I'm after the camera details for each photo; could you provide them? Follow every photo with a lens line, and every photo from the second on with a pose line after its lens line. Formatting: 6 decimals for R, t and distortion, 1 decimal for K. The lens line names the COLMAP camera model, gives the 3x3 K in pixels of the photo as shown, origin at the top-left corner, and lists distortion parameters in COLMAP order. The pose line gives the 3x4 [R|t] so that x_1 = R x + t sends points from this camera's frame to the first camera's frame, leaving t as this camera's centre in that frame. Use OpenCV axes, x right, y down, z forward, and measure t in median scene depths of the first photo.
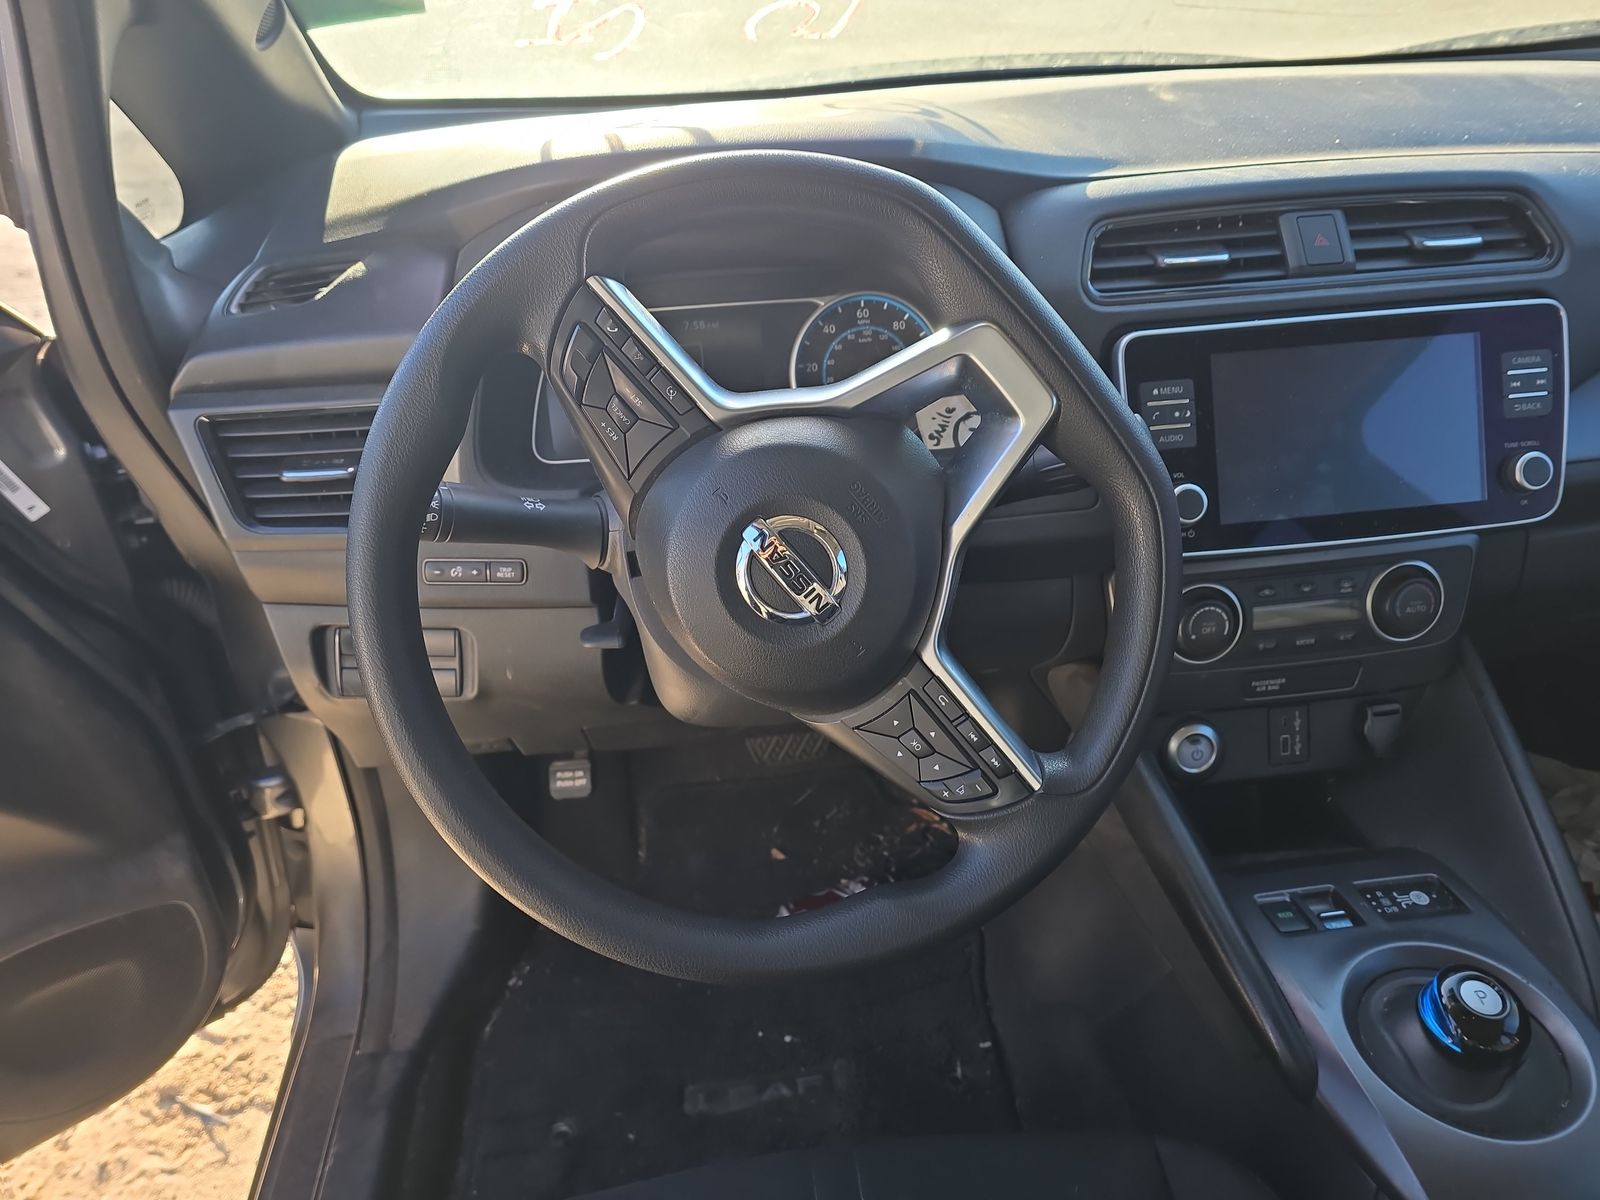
lens RADIAL K [[1070.7, 0, 791.5], [0, 1070.7, 603.7], [0, 0, 1]] dist [0.030627, -0.024255]
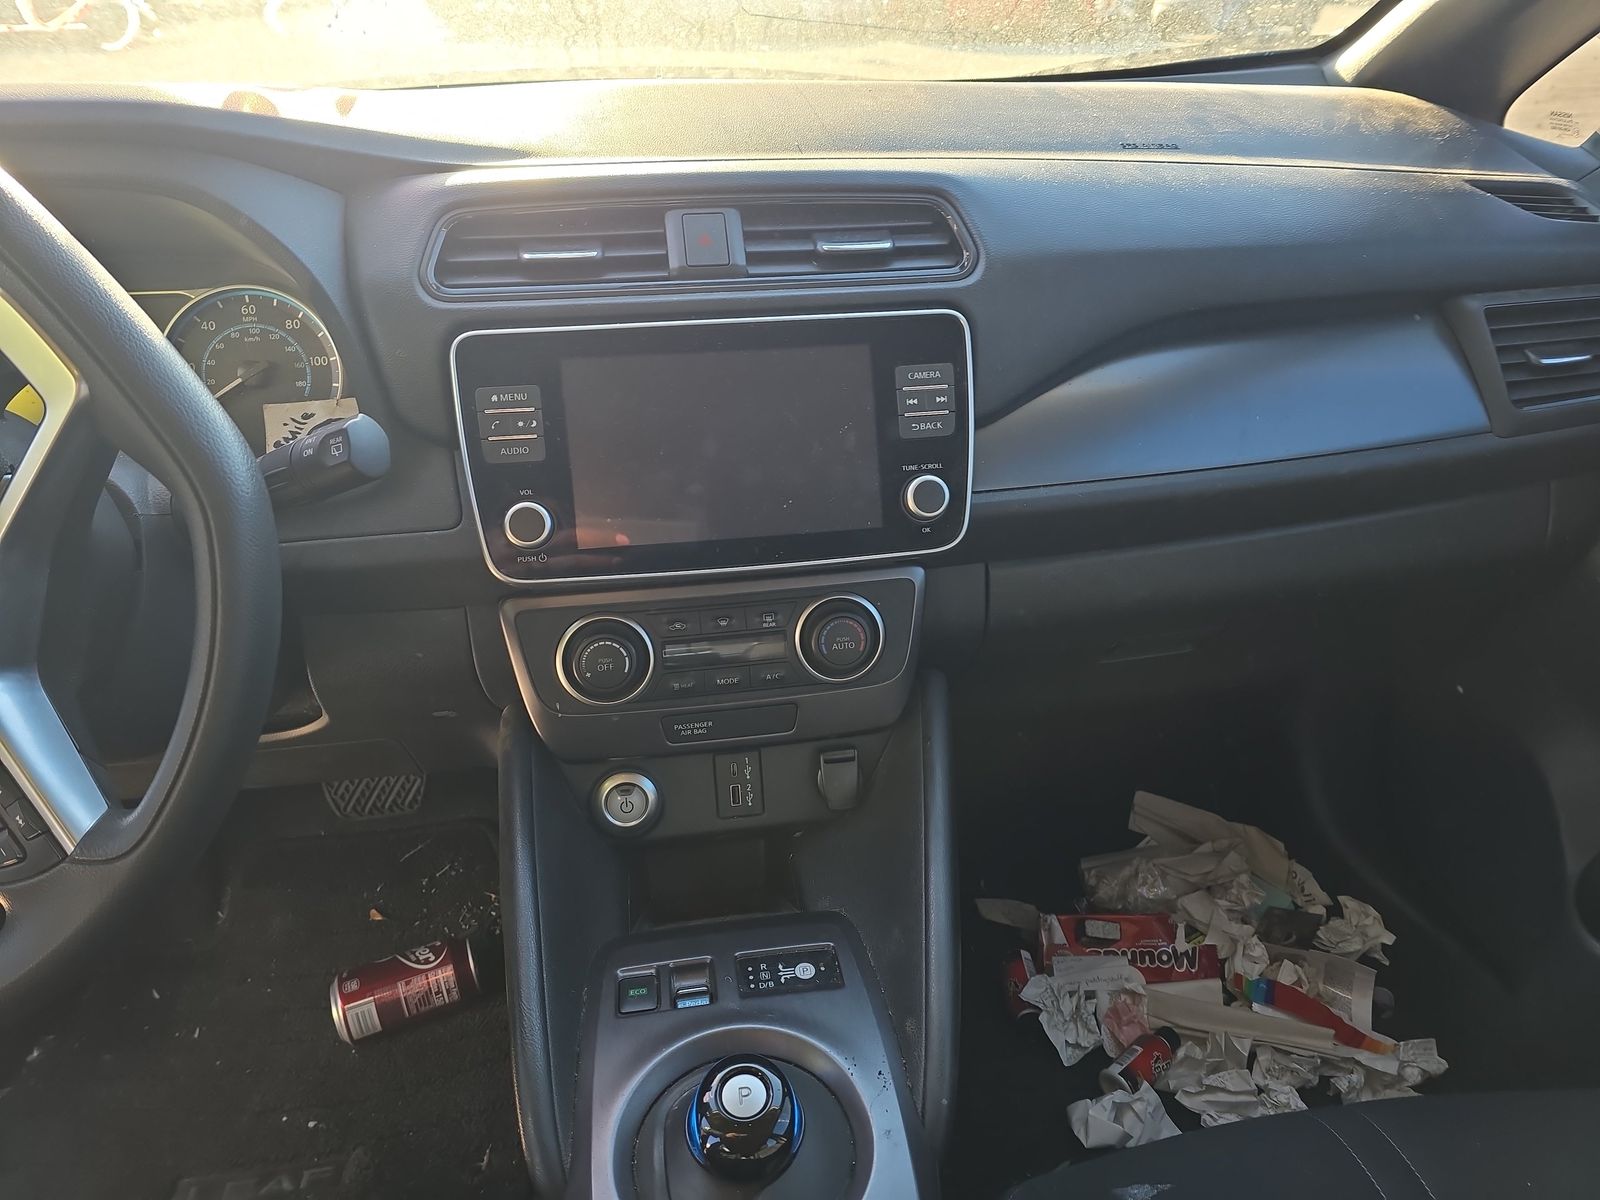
lens RADIAL K [[1070.7, 0, 814.0], [0, 1070.7, 599.3], [0, 0, 1]] dist [0.030627, -0.024255]
pose [[0.999338, 0.013516, 0.033788, 0.550956], [-0.011987, 0.998914, -0.045033, 0.006722], [-0.034360, 0.044598, 0.998414, 0.101655]]
